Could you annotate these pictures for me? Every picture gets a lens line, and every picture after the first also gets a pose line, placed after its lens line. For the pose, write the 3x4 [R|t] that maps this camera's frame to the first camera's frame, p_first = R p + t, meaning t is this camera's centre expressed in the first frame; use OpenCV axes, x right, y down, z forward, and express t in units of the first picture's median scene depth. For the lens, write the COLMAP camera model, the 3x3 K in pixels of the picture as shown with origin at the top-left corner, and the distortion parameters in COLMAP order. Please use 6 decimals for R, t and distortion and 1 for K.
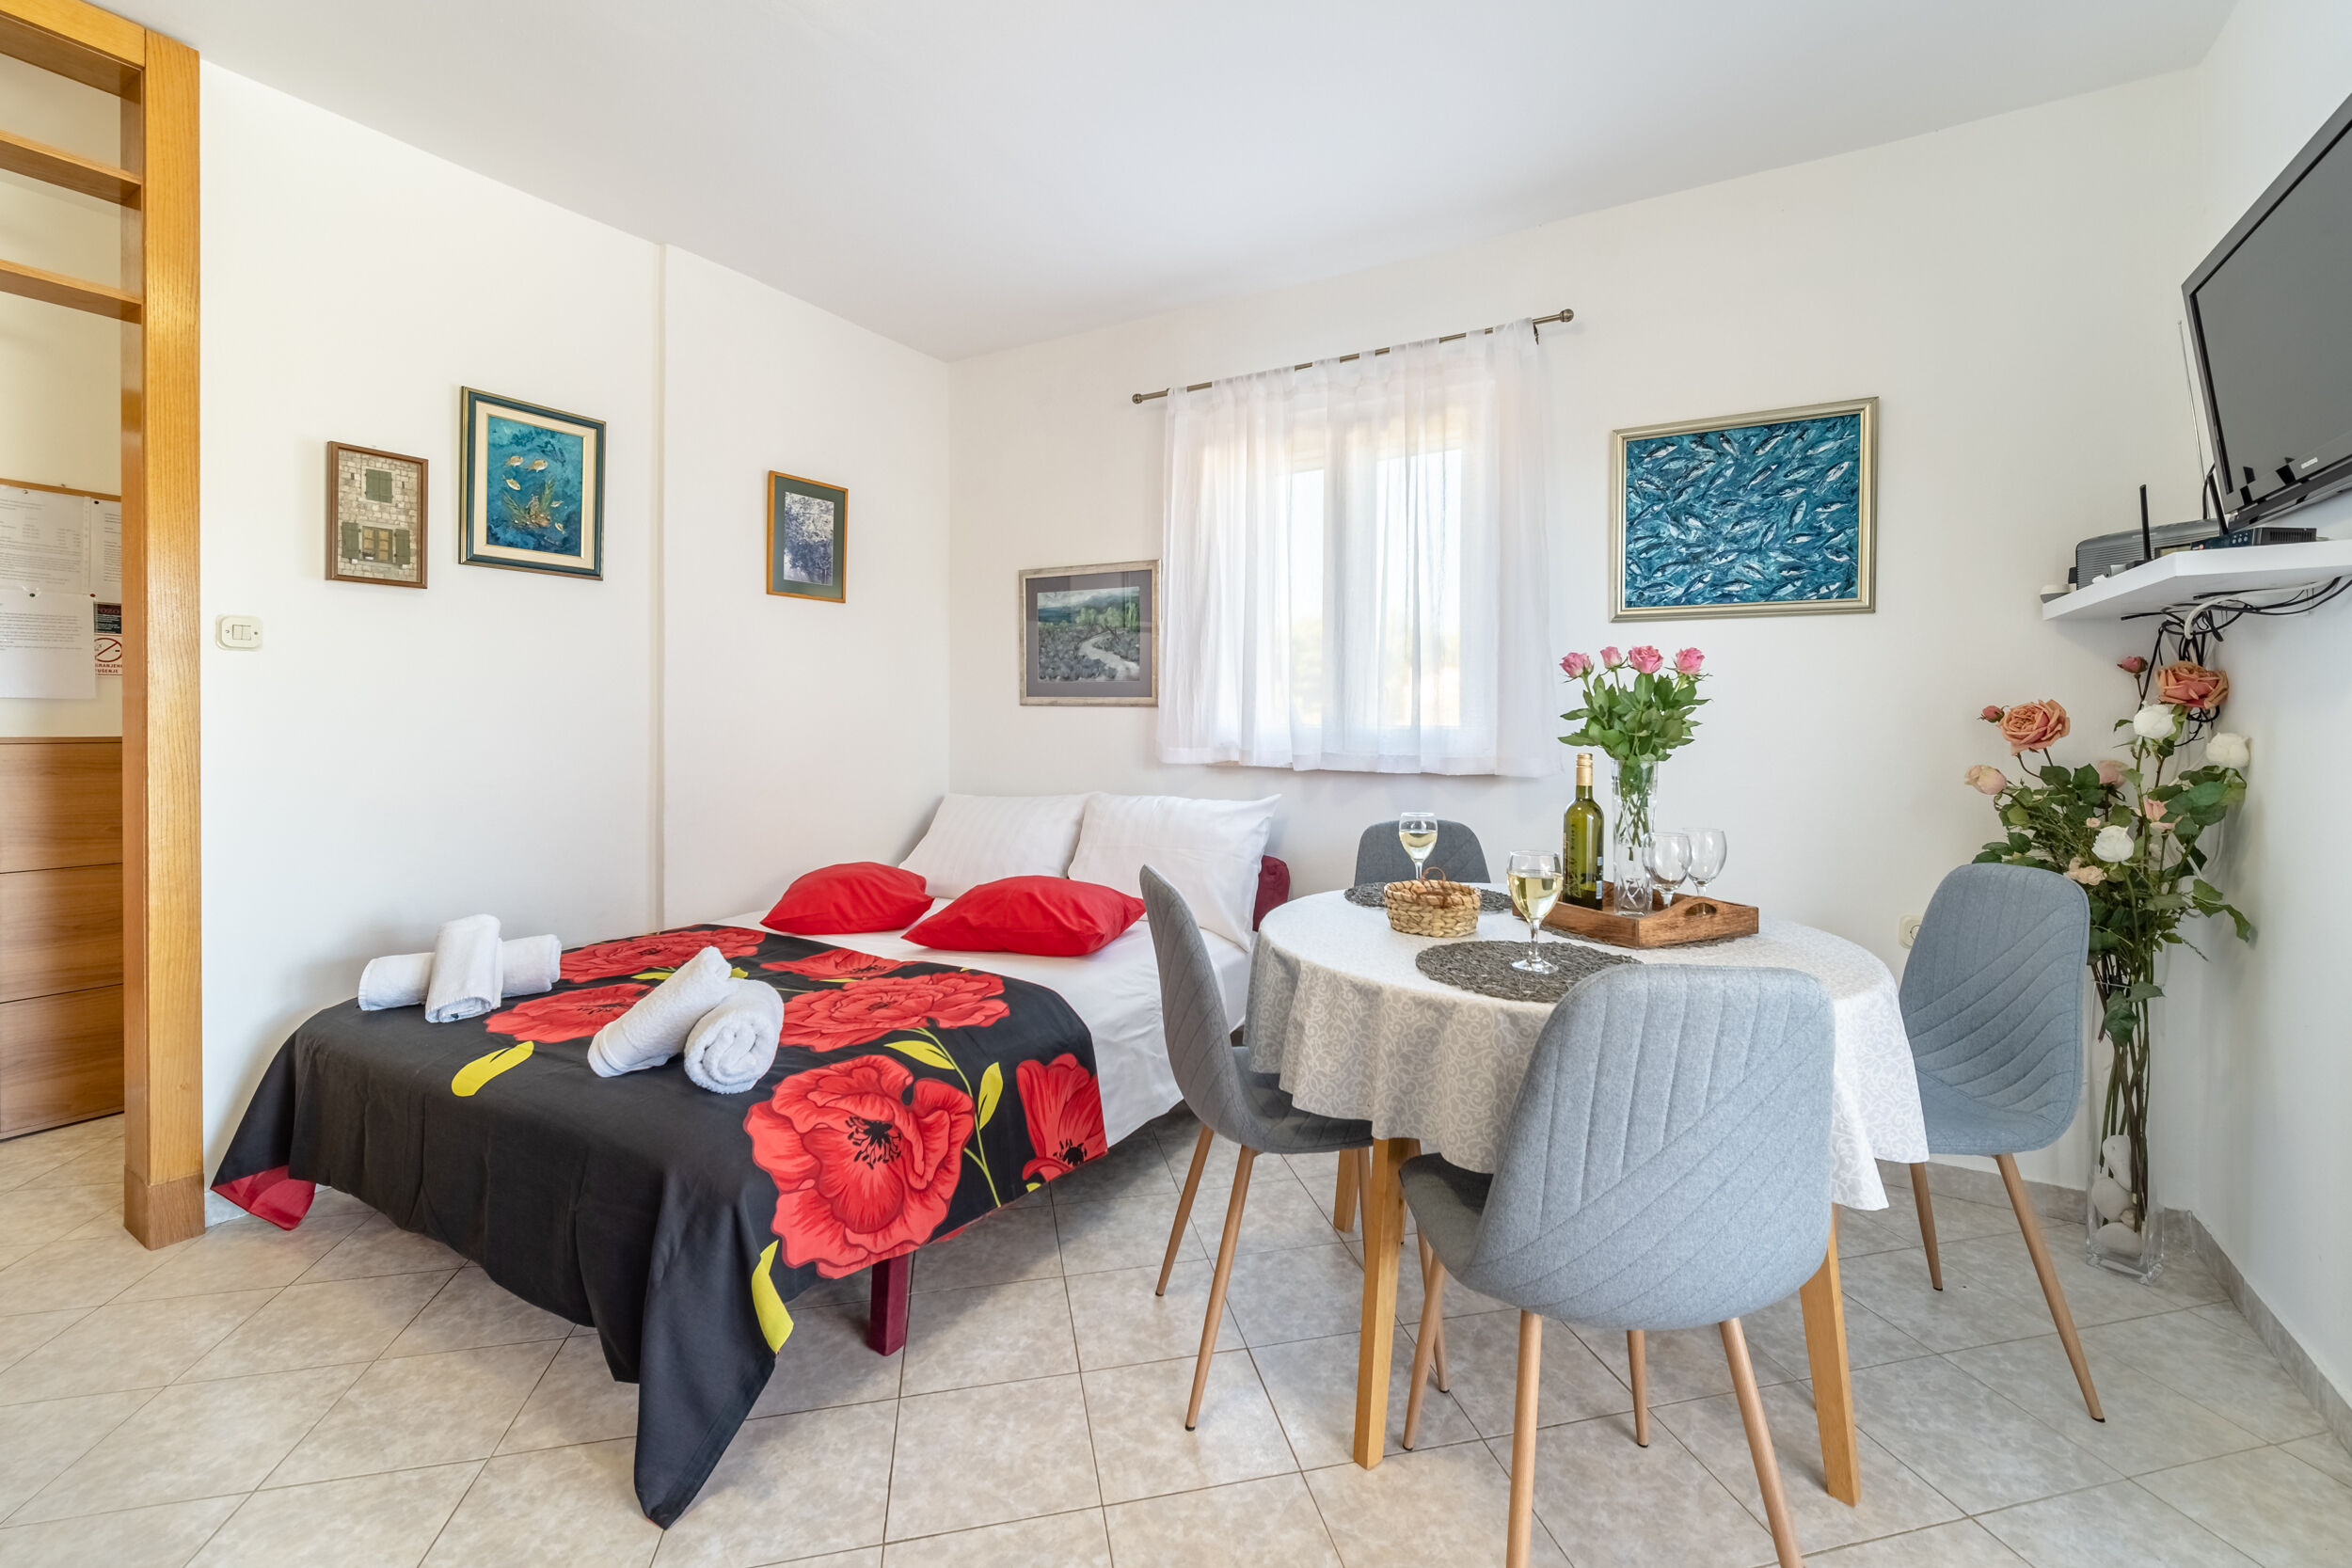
lens RADIAL K [[984.3, 0, 1206.1], [0, 984.3, 737.1], [0, 0, 1]] dist [-0.018186, 0.000203]
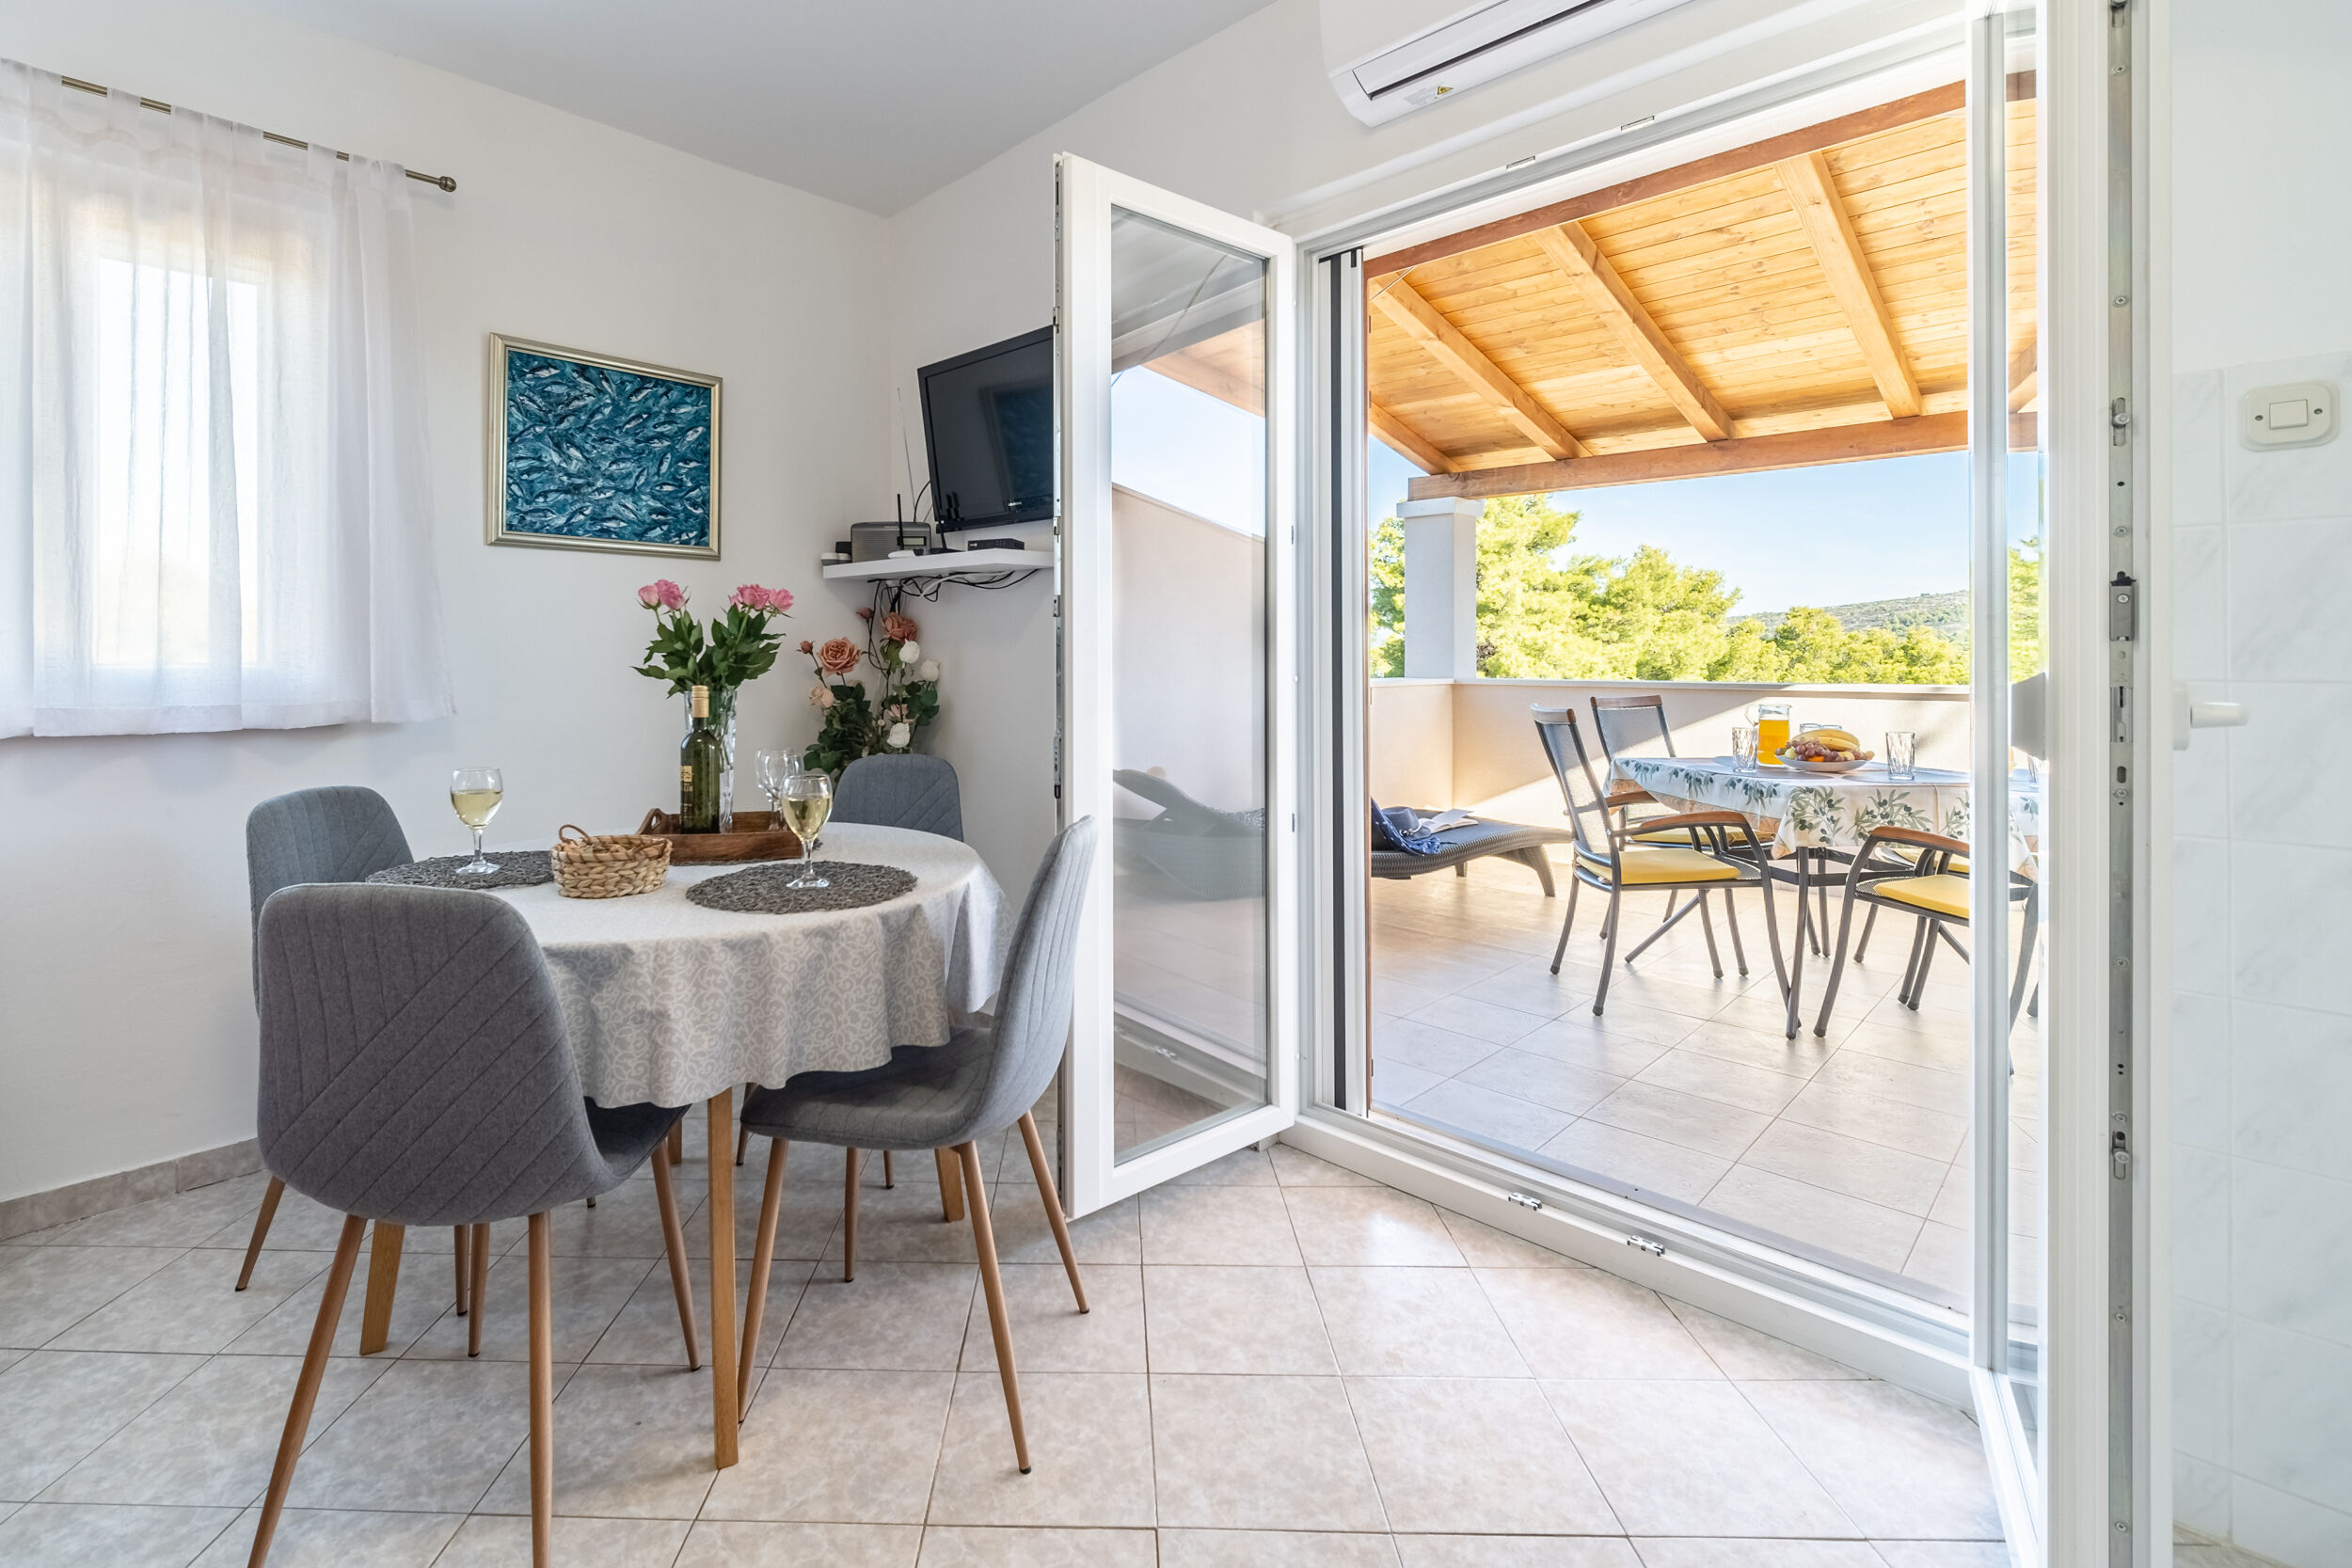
lens RADIAL K [[1090.4, 0, 1050.8], [0, 1090.4, 654.8], [0, 0, 1]] dist [-0.004549, 0.000346]
pose [[0.257099, -0.003770, 0.966378, -0.468270], [0.021579, 0.999765, -0.001841, -0.003726], [-0.966144, 0.021327, 0.257120, 0.276718]]
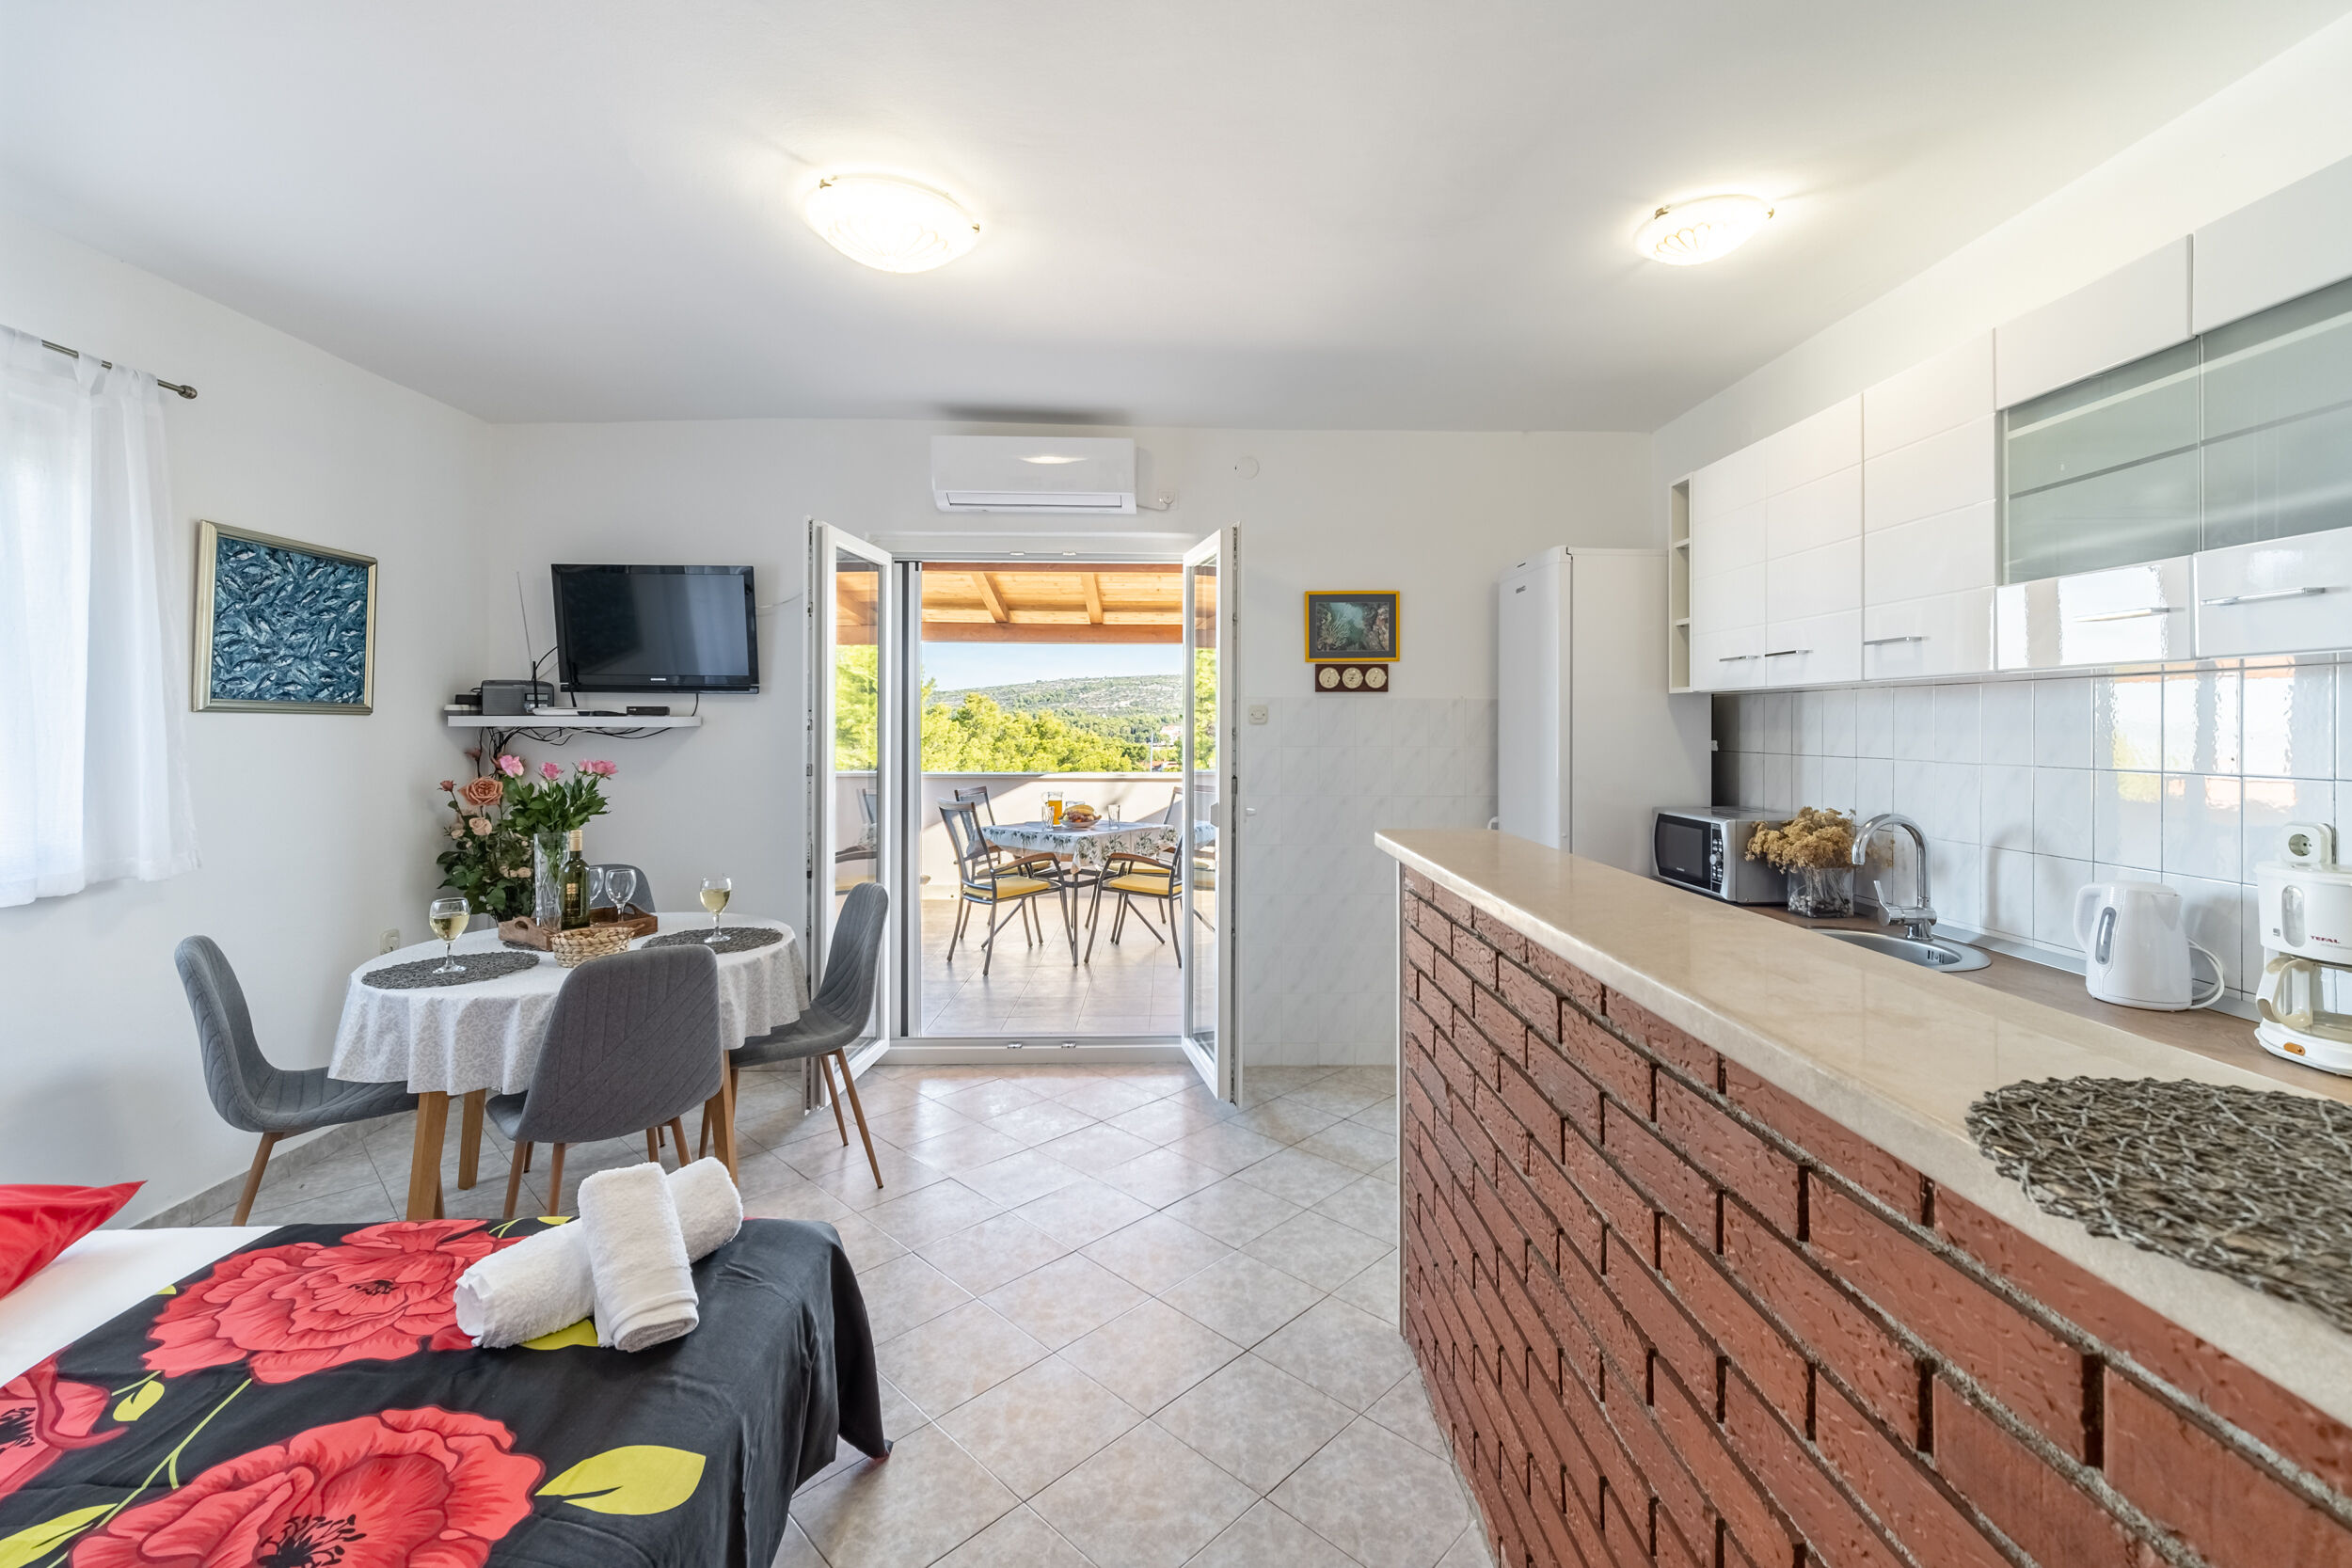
lens RADIAL K [[1051.0, 0, 1255.5], [0, 1051.0, 716.5], [0, 0, 1]] dist [-0.003081, 0.000533]
pose [[-0.587621, -0.002212, 0.809133, -1.192841], [0.008744, 0.999921, 0.009083, -0.125718], [-0.809089, 0.012413, -0.587555, 0.843825]]
